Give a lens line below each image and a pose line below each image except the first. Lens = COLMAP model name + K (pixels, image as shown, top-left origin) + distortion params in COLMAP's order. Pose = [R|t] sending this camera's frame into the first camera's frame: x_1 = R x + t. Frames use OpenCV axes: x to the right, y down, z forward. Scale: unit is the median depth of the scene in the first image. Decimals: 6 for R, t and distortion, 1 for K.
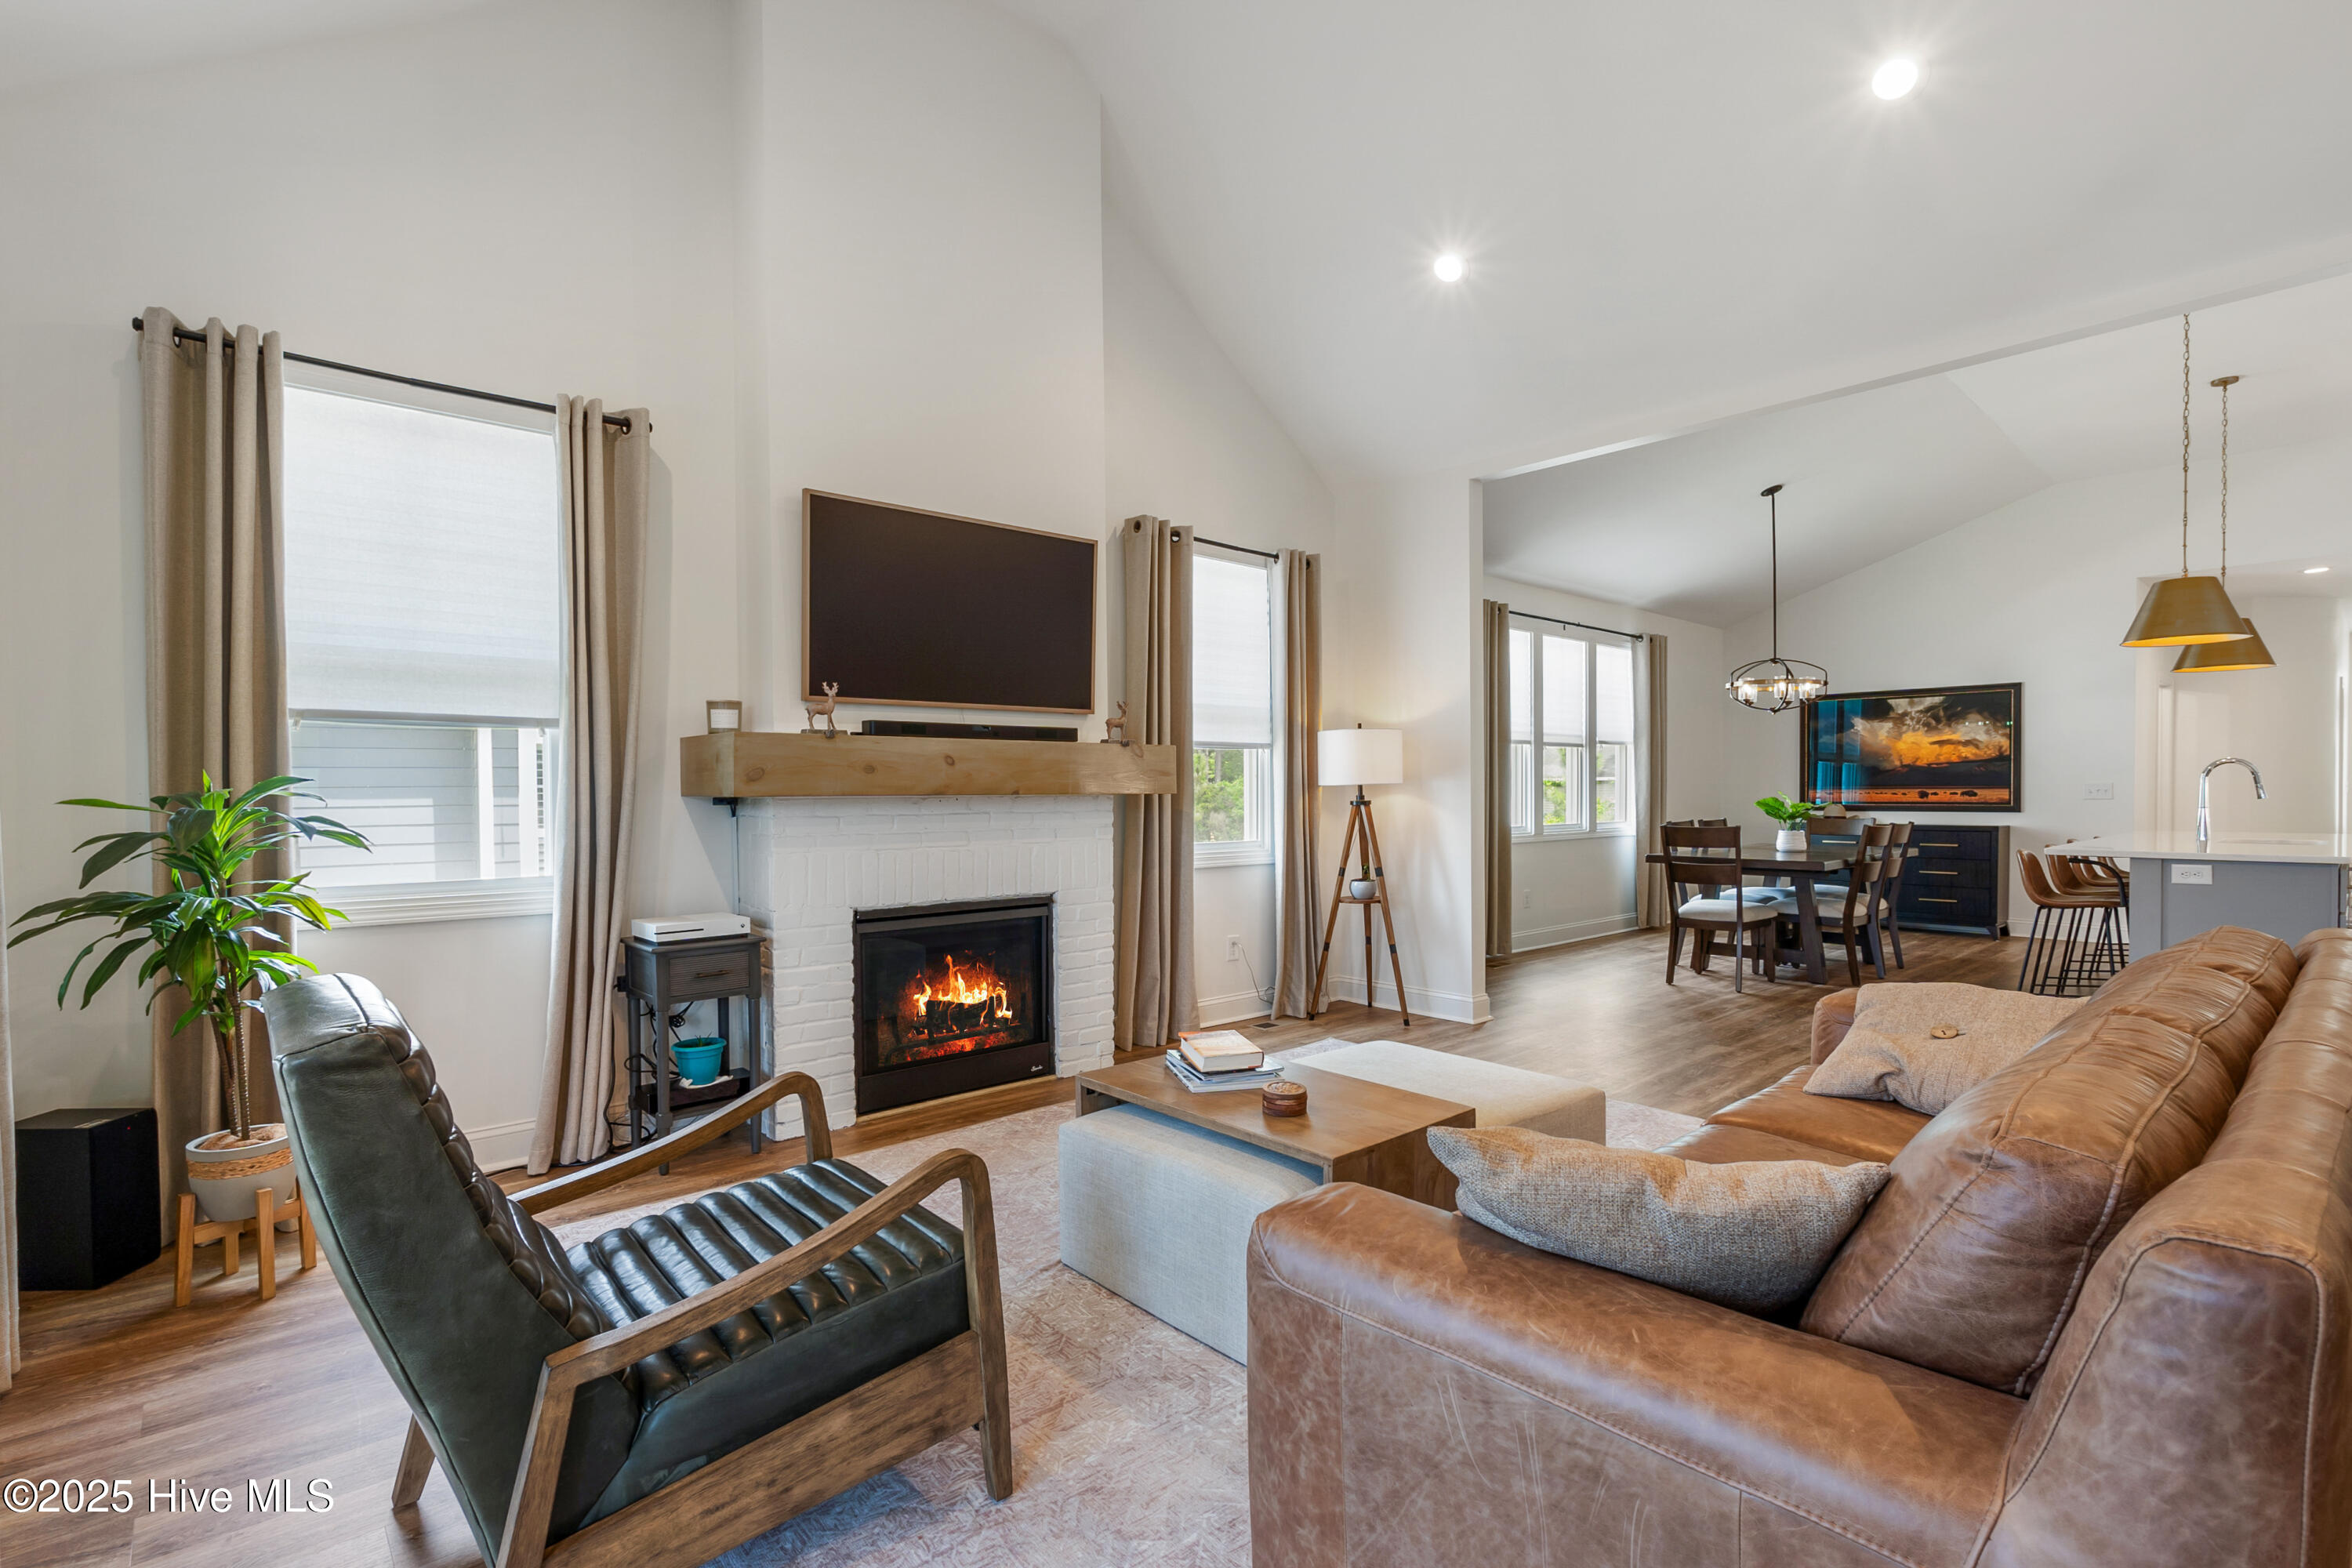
lens RADIAL K [[1077.2, 0, 1184.9], [0, 1077.2, 807.4], [0, 0, 1]] dist [-0.008321, 0.002044]
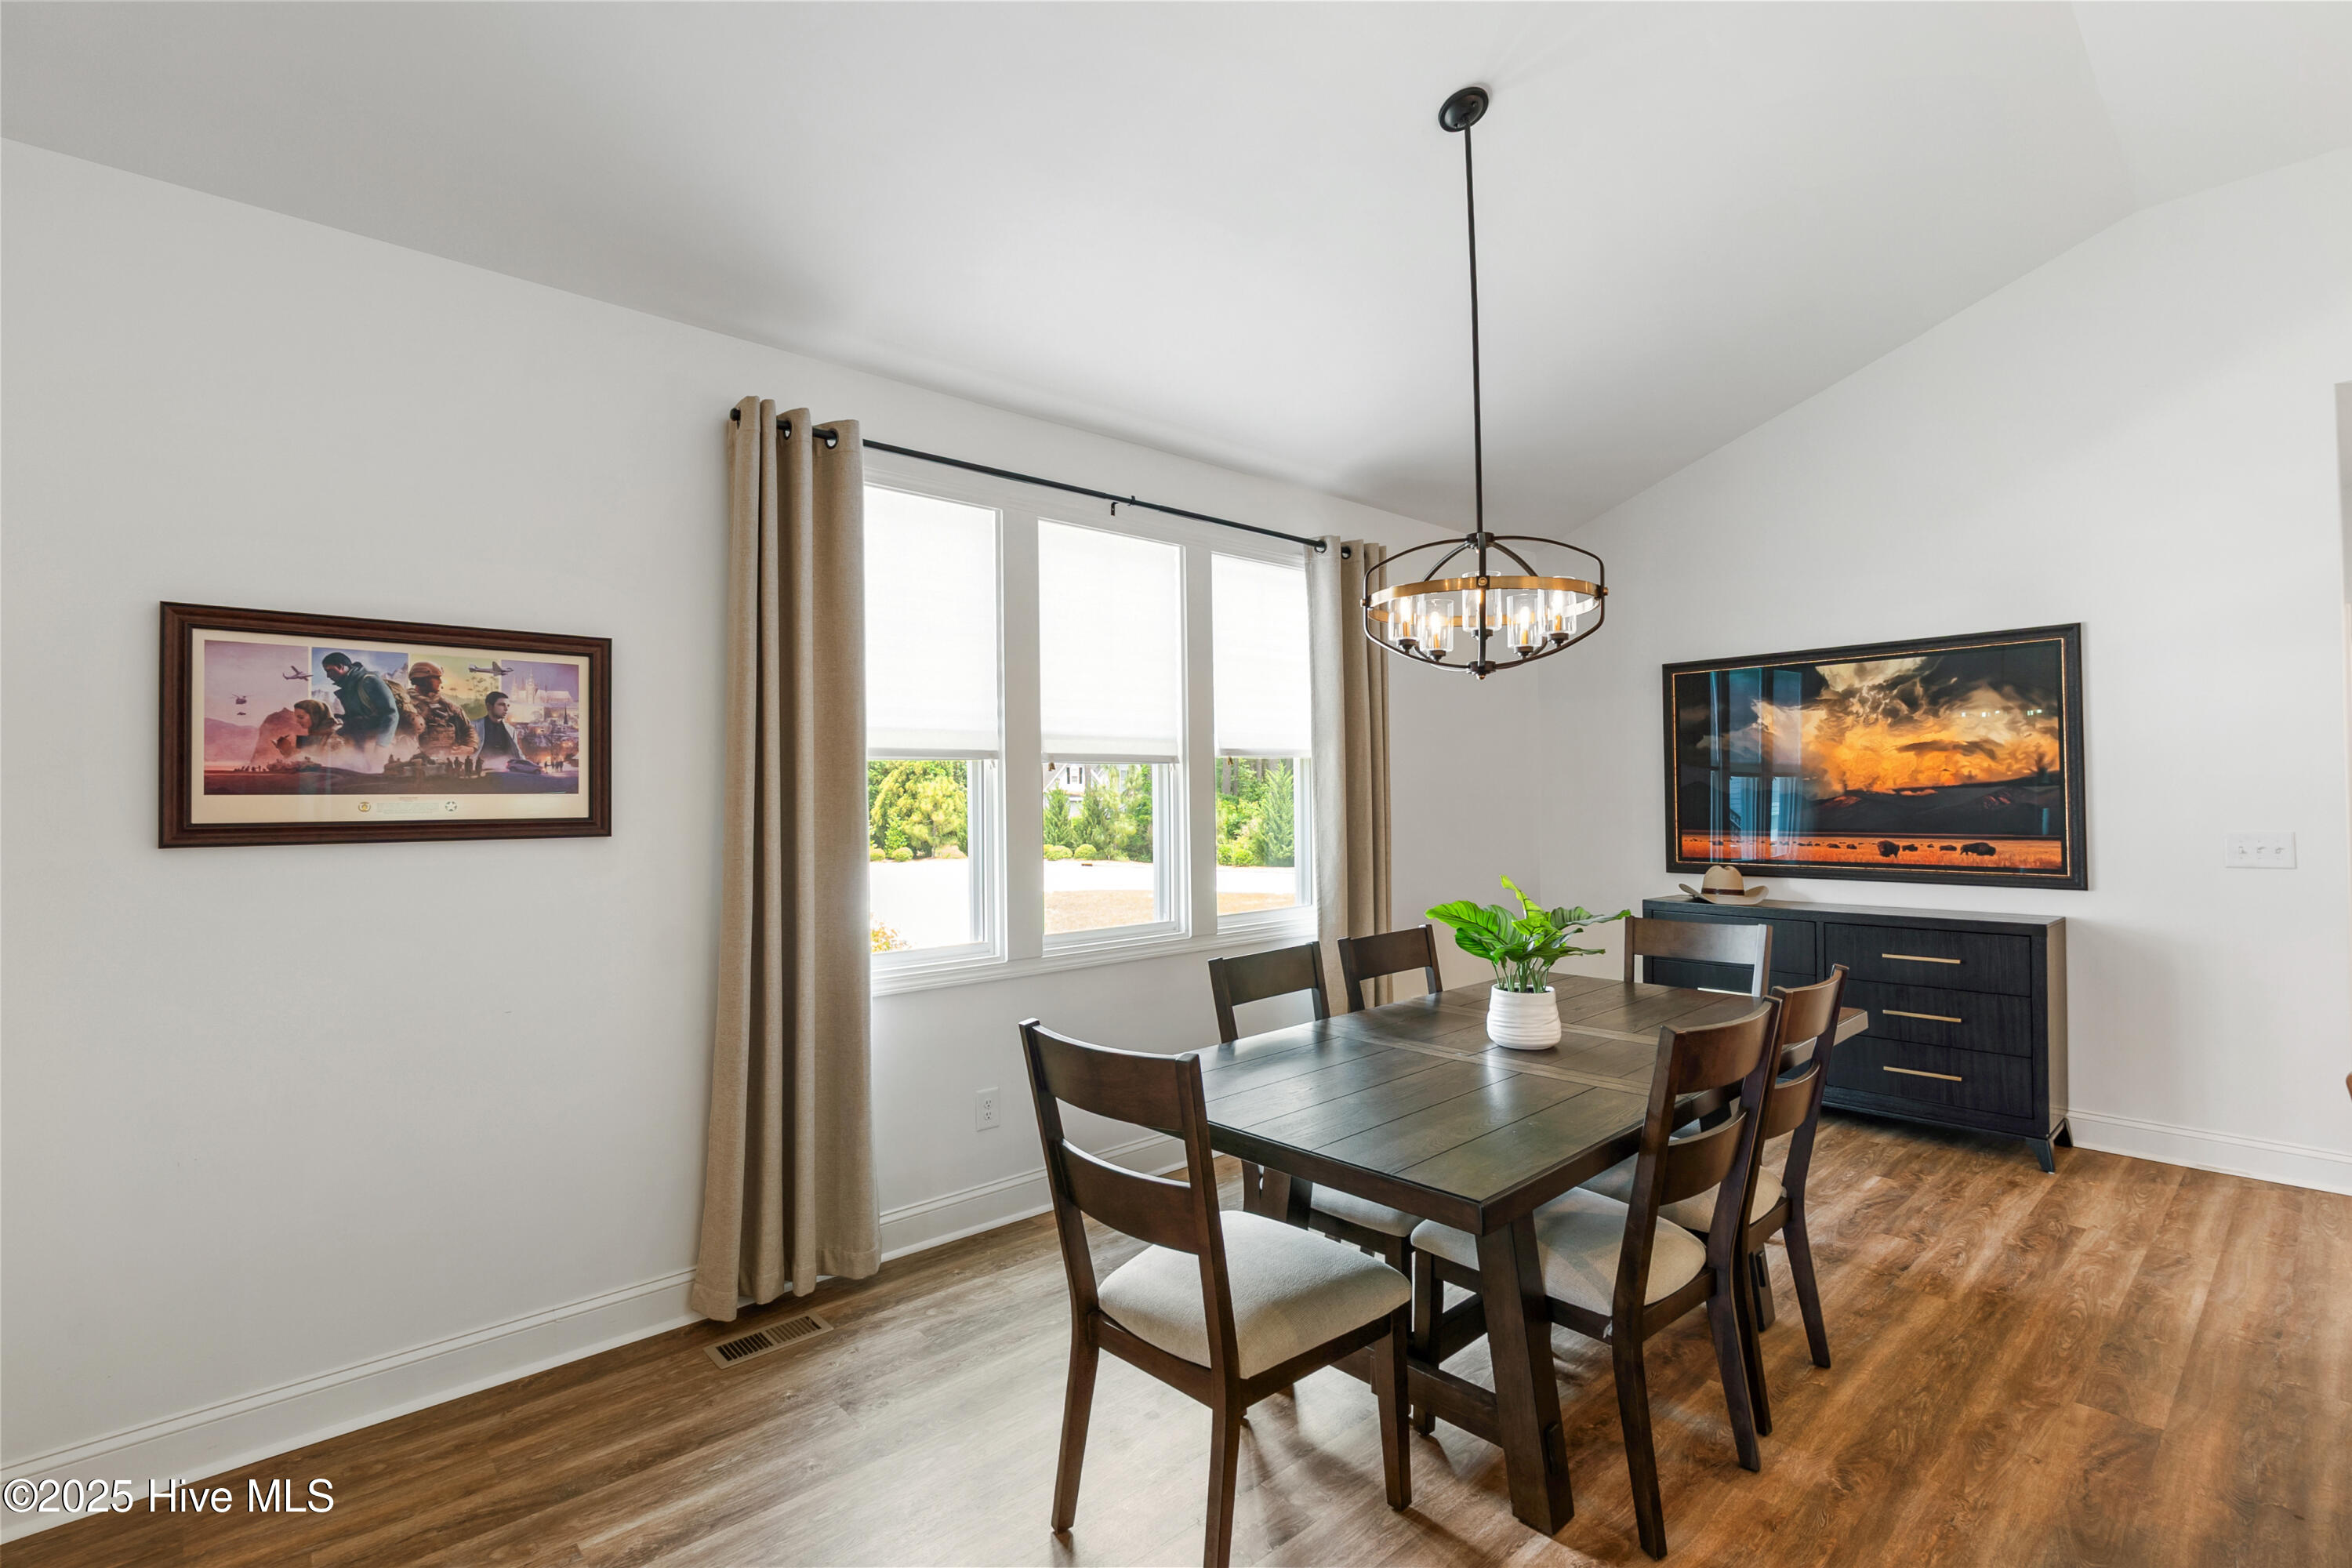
lens RADIAL K [[1077.2, 0, 1171.8], [0, 1077.2, 779.6], [0, 0, 1]] dist [-0.008321, 0.002044]
pose [[0.999972, -0.007026, 0.002539, 0.351661], [0.007100, 0.999505, -0.030665, -0.032318], [-0.002322, 0.030682, 0.999526, 0.497098]]
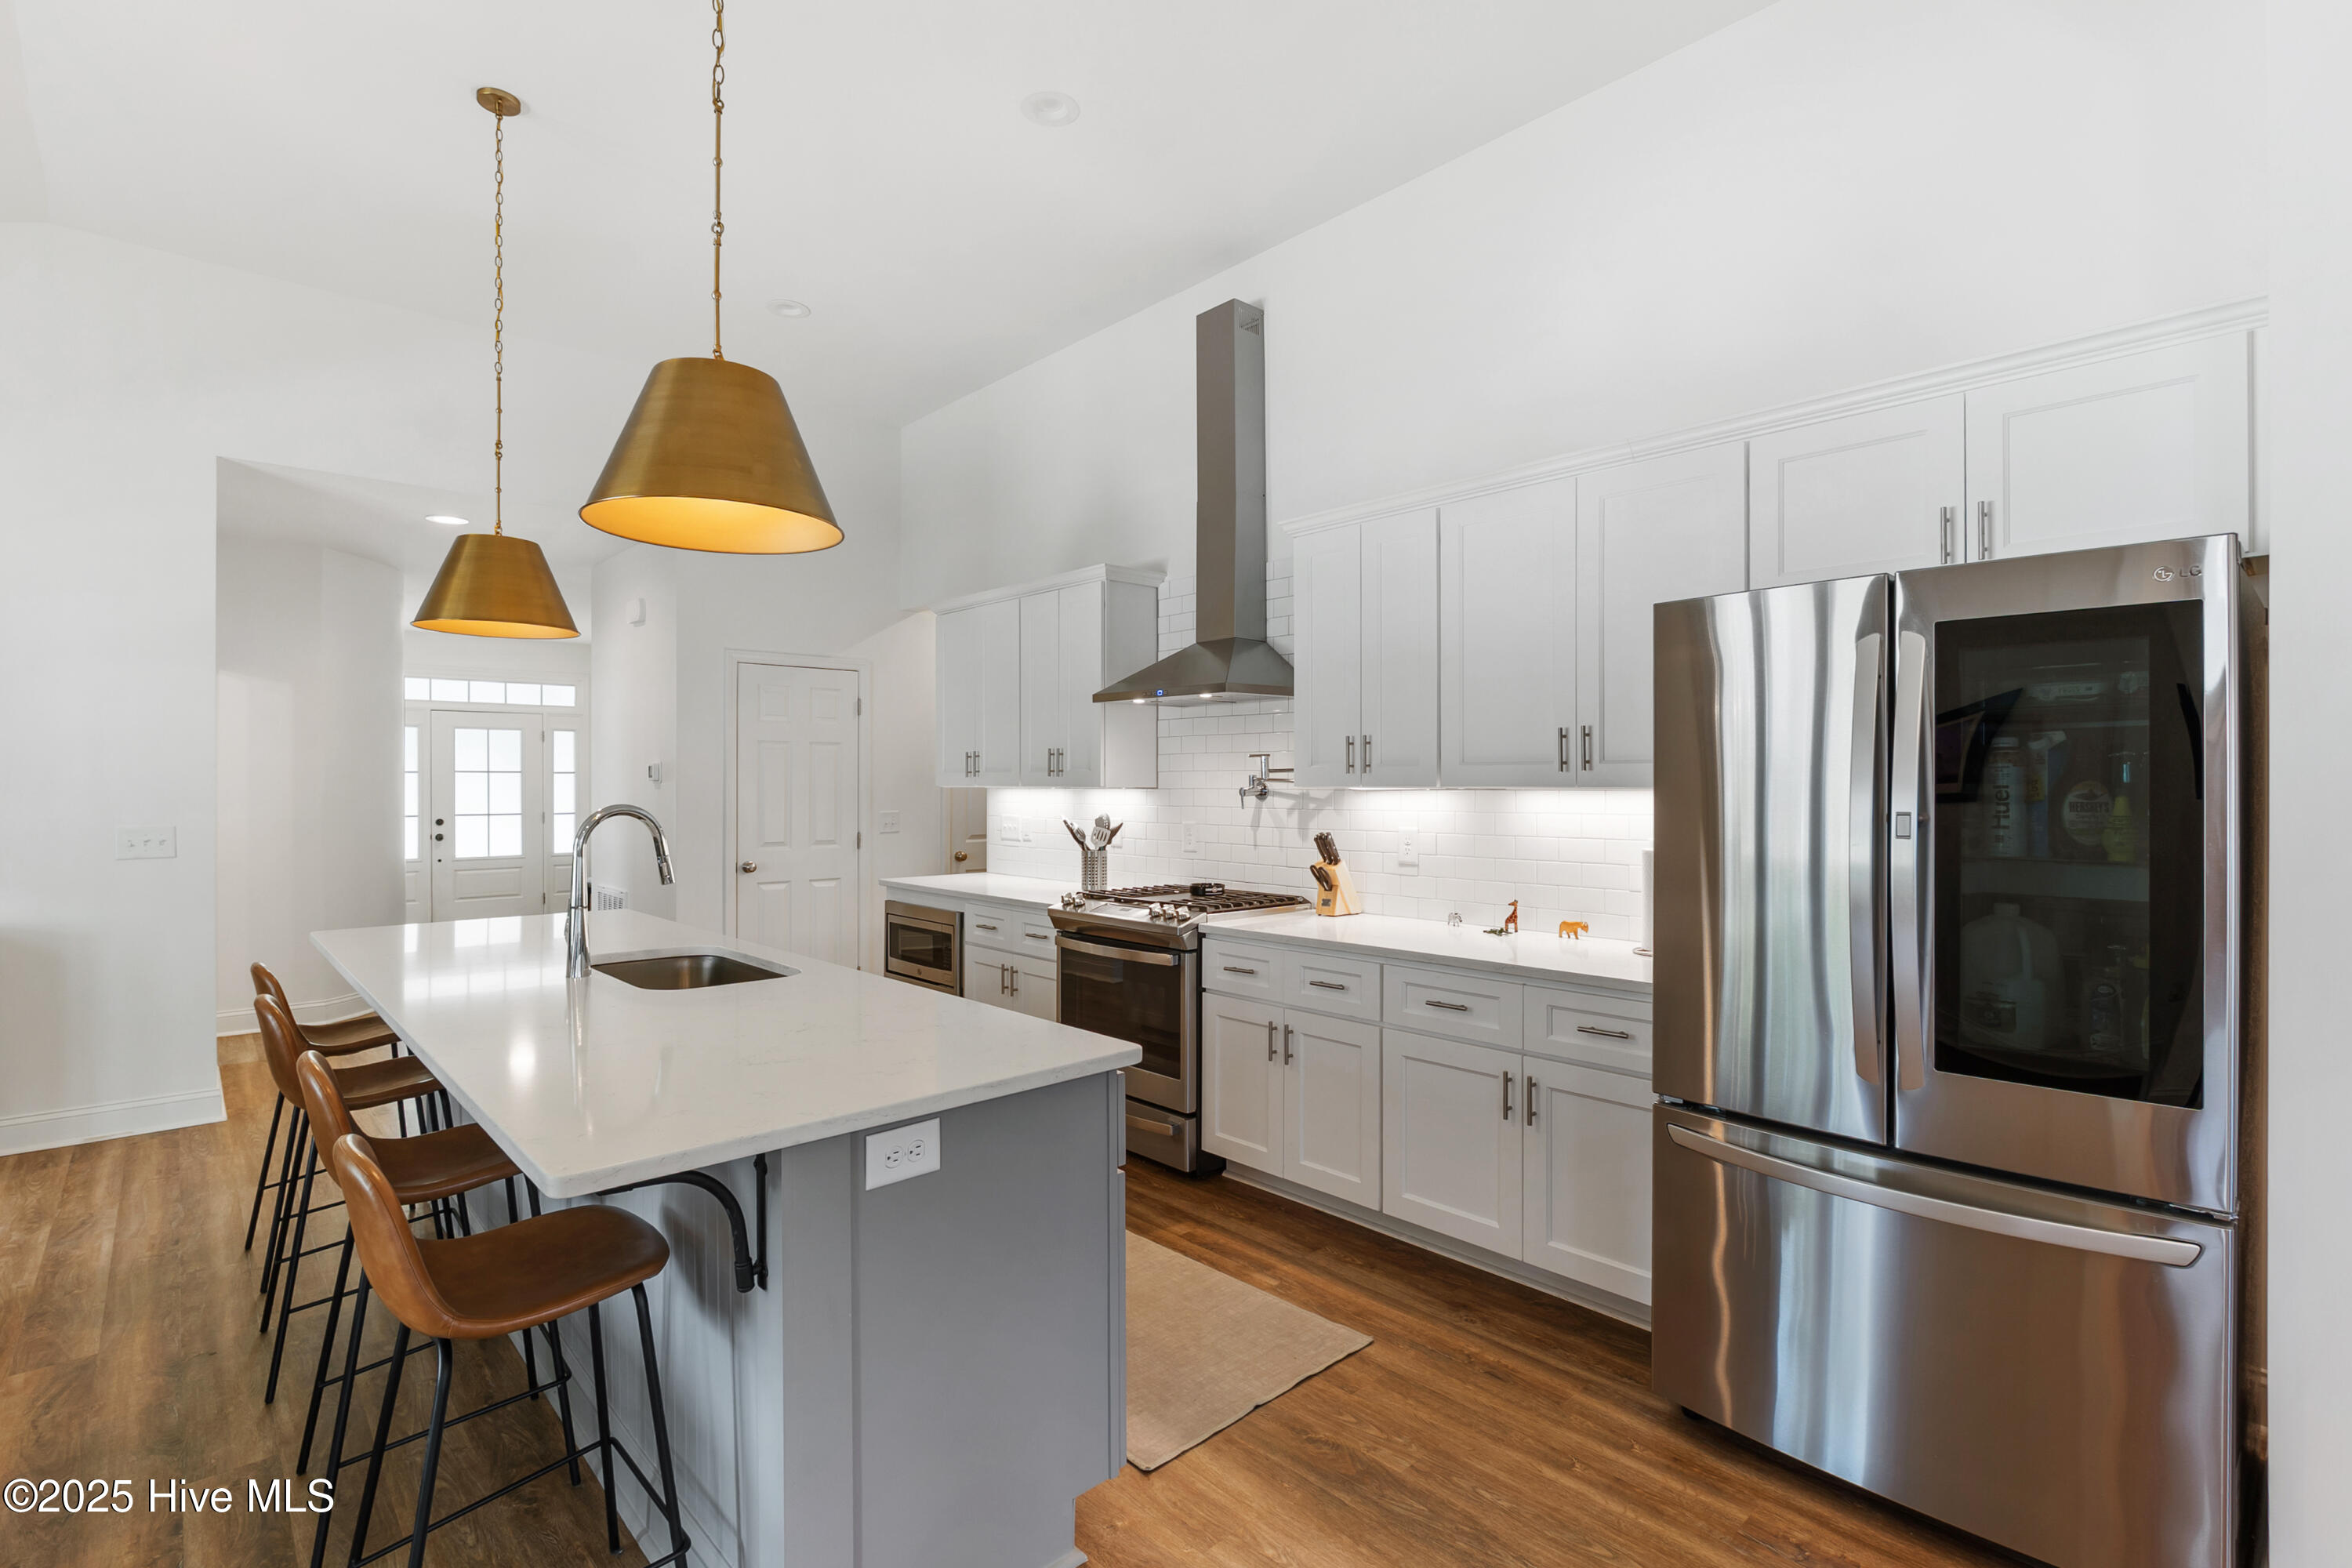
lens RADIAL K [[1077.2, 0, 1175.4], [0, 1077.2, 802.5], [0, 0, 1]] dist [-0.008321, 0.002044]
pose [[-0.022970, -0.010358, 0.999682, 0.291298], [0.015118, 0.999828, 0.010706, -0.030551], [-0.999622, 0.015360, -0.022810, 0.468631]]
